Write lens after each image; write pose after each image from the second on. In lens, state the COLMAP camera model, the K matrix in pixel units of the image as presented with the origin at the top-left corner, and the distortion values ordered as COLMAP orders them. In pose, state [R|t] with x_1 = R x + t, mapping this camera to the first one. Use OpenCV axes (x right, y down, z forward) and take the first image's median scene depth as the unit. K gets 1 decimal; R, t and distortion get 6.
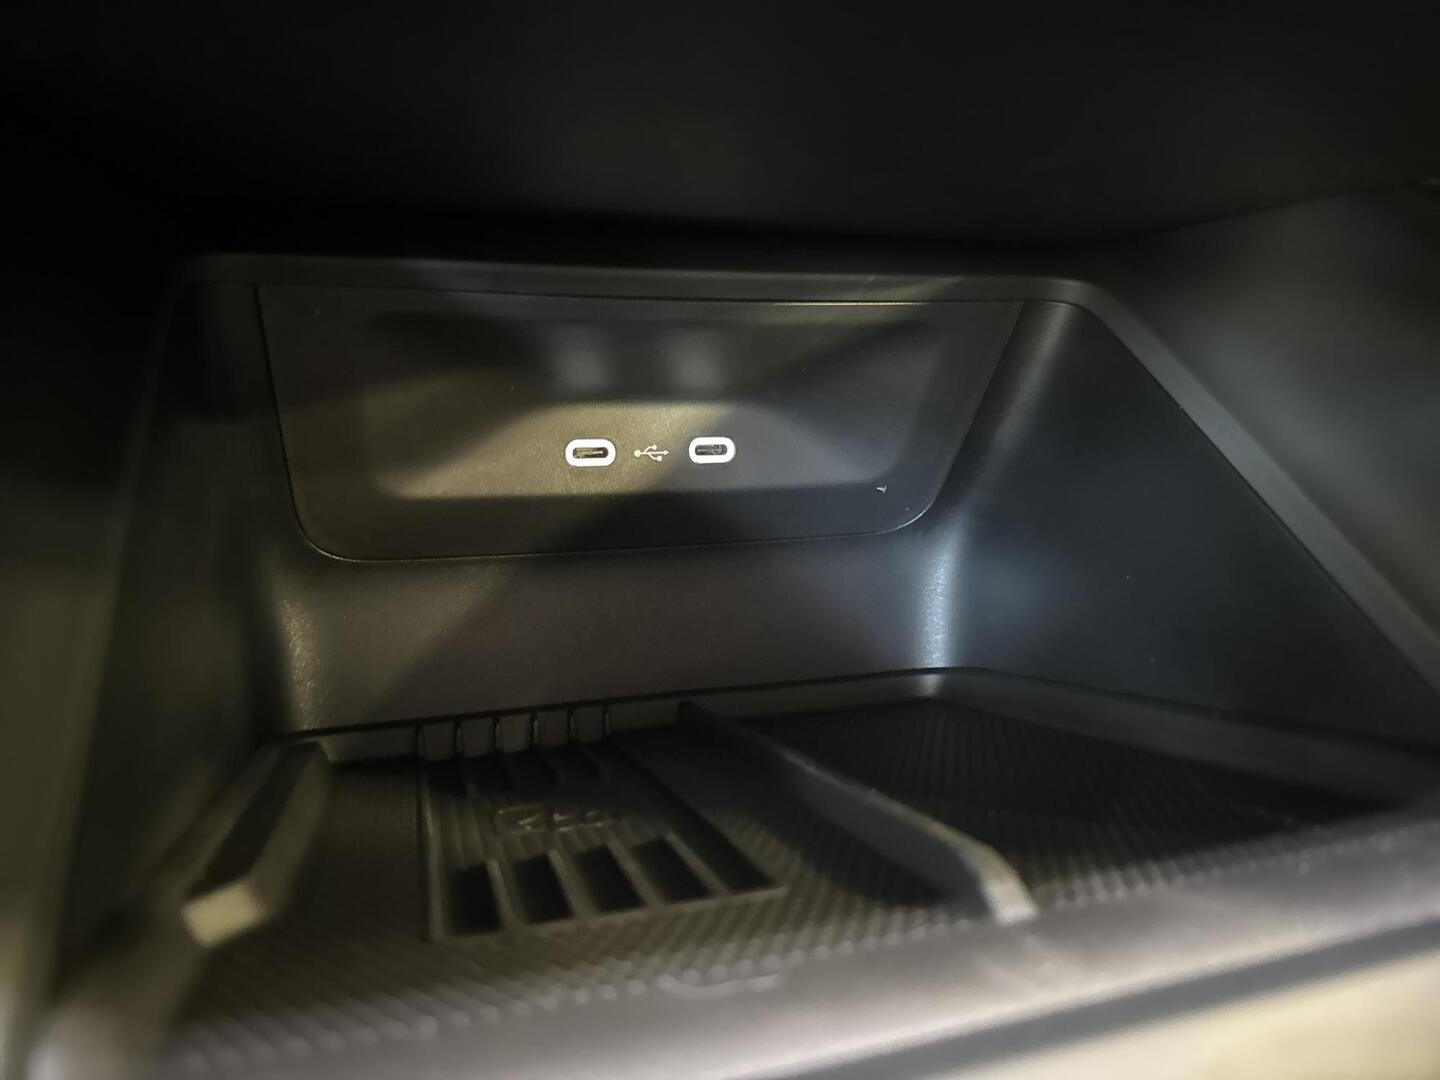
lens RADIAL K [[1021.5, 0, 717.8], [0, 1021.5, 538.4], [0, 0, 1]] dist [-0.002189, -0.028408]
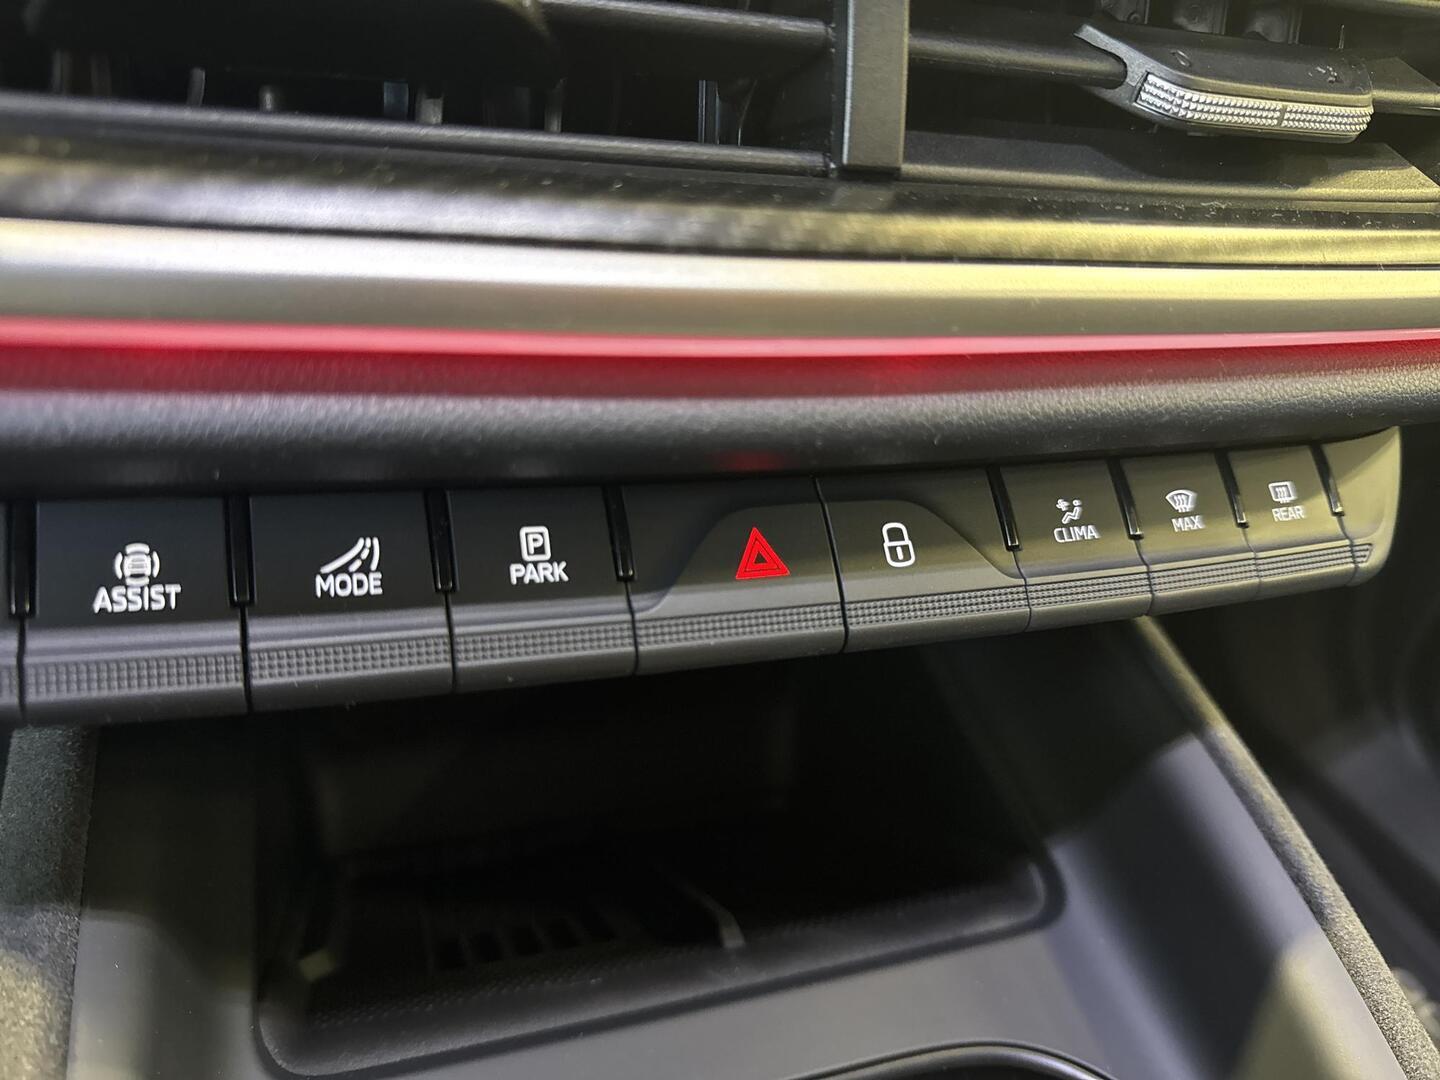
lens RADIAL K [[1021.5, 0, 728.1], [0, 1021.5, 543.2], [0, 0, 1]] dist [-0.002189, -0.028408]
pose [[0.998750, -0.033640, 0.036966, 0.226096], [0.036707, 0.995645, -0.085691, -0.215187], [-0.033922, 0.086941, 0.995636, -0.948978]]
